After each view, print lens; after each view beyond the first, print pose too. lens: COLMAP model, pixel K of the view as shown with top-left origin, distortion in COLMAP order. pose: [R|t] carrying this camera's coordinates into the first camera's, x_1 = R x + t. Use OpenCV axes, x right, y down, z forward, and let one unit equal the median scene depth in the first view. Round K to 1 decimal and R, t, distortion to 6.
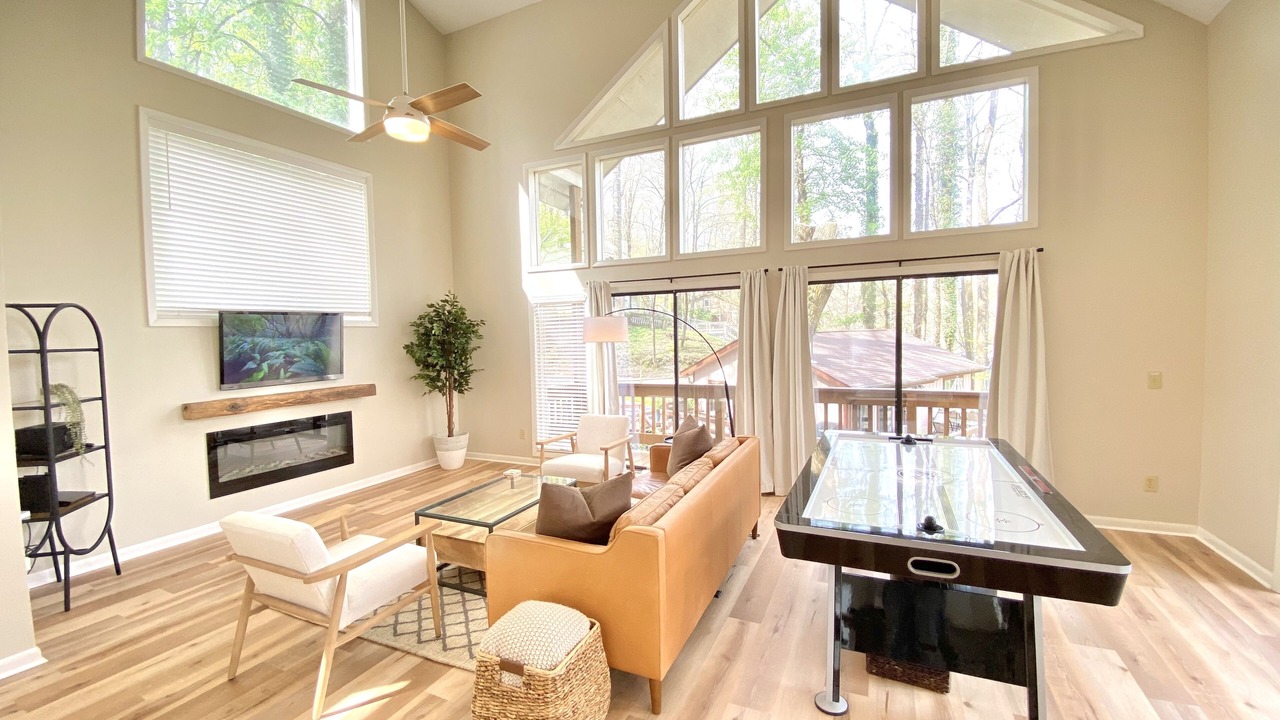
lens RADIAL K [[522.8, 0, 634.9], [0, 522.8, 364.9], [0, 0, 1]] dist [-0.009970, -0.003807]
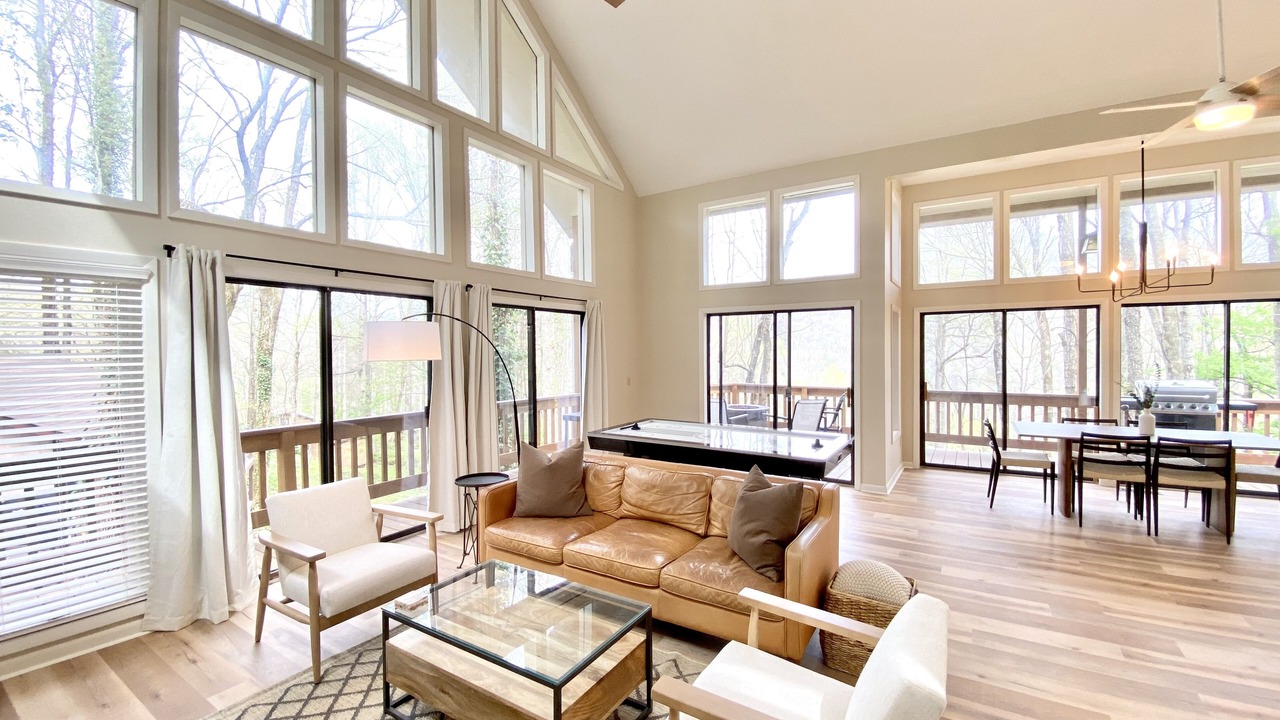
lens RADIAL K [[522.8, 0, 641.6], [0, 522.8, 357.7], [0, 0, 1]] dist [-0.009970, -0.003807]
pose [[0.109578, 0.007081, 0.993953, -0.651838], [0.058441, 0.998199, -0.013554, -0.019005], [-0.992259, 0.059572, 0.108967, 0.600206]]
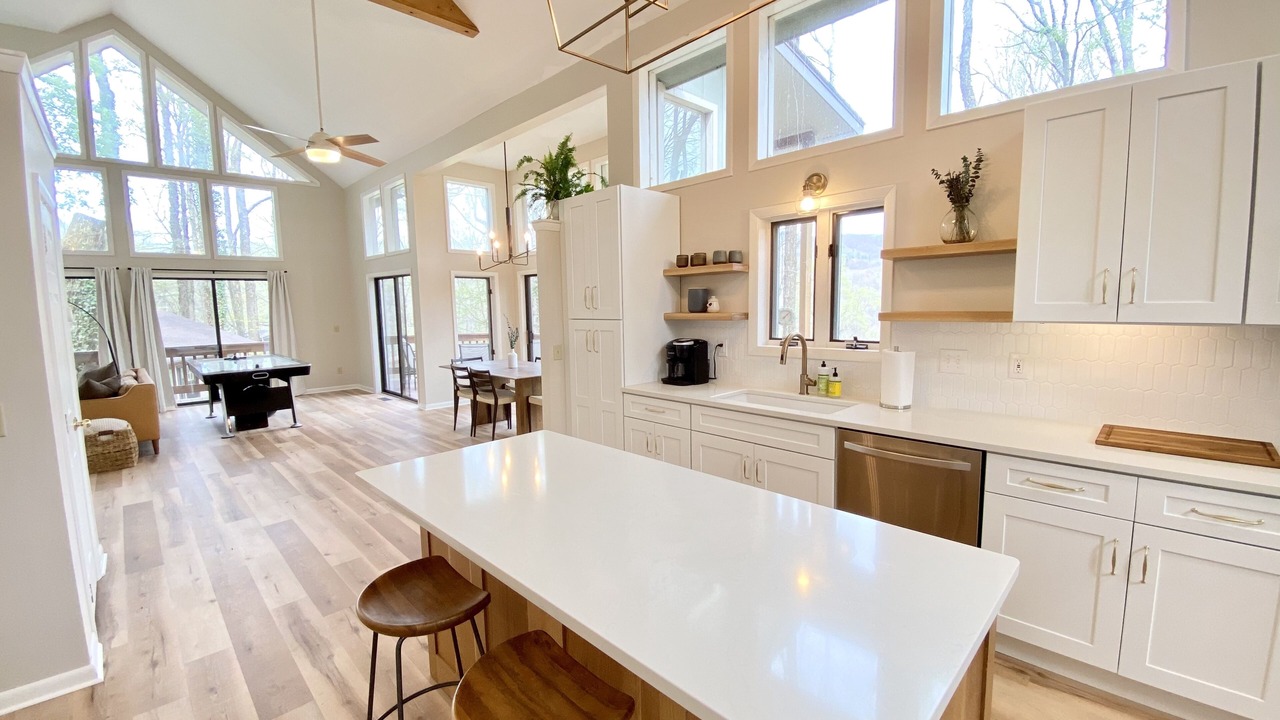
lens RADIAL K [[522.8, 0, 632.3], [0, 522.8, 357.7], [0, 0, 1]] dist [-0.009970, -0.003807]
pose [[0.342919, -0.079257, 0.936016, -0.684821], [0.064572, 0.996066, 0.060685, 0.086483], [-0.937143, 0.039631, 0.346688, -0.954340]]
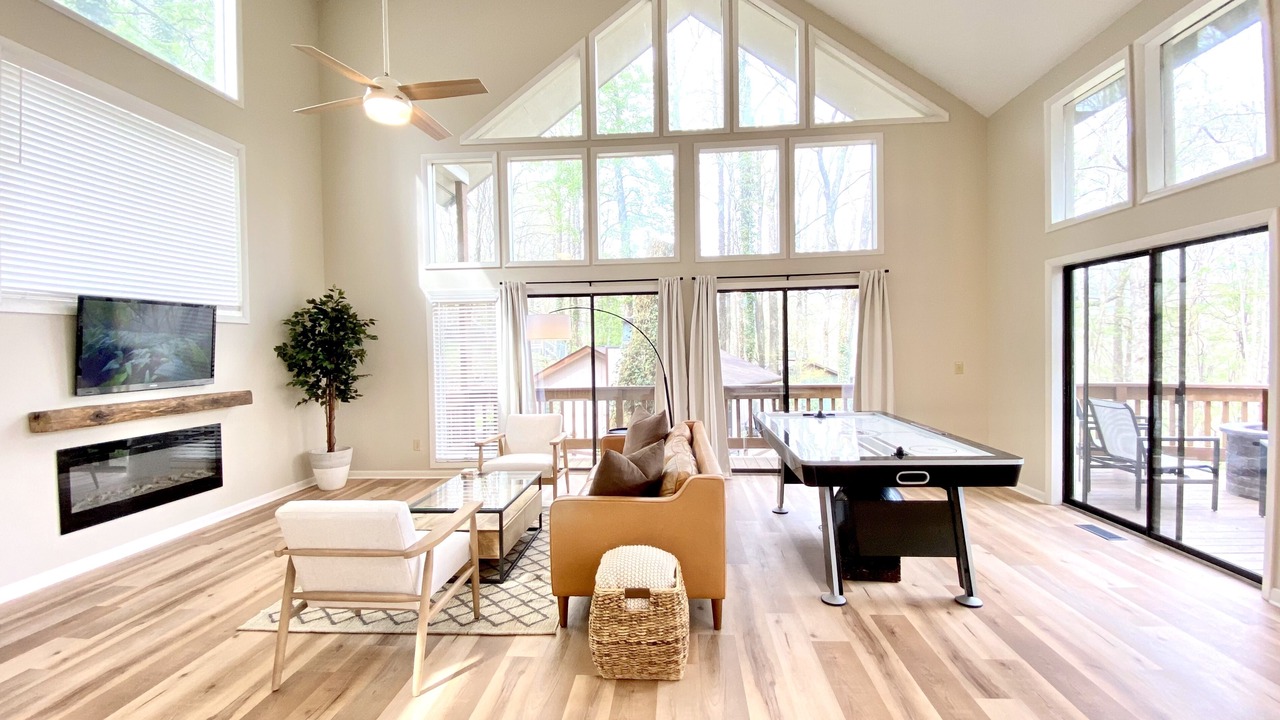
lens RADIAL K [[563.3, 0, 633.7], [0, 563.3, 358.9], [0, 0, 1]] dist [-0.012020, -0.002414]
pose [[0.936686, -0.002718, 0.350160, -0.272405], [0.018977, 0.998894, -0.043011, 0.041997], [-0.349656, 0.046933, 0.935702, -0.083564]]
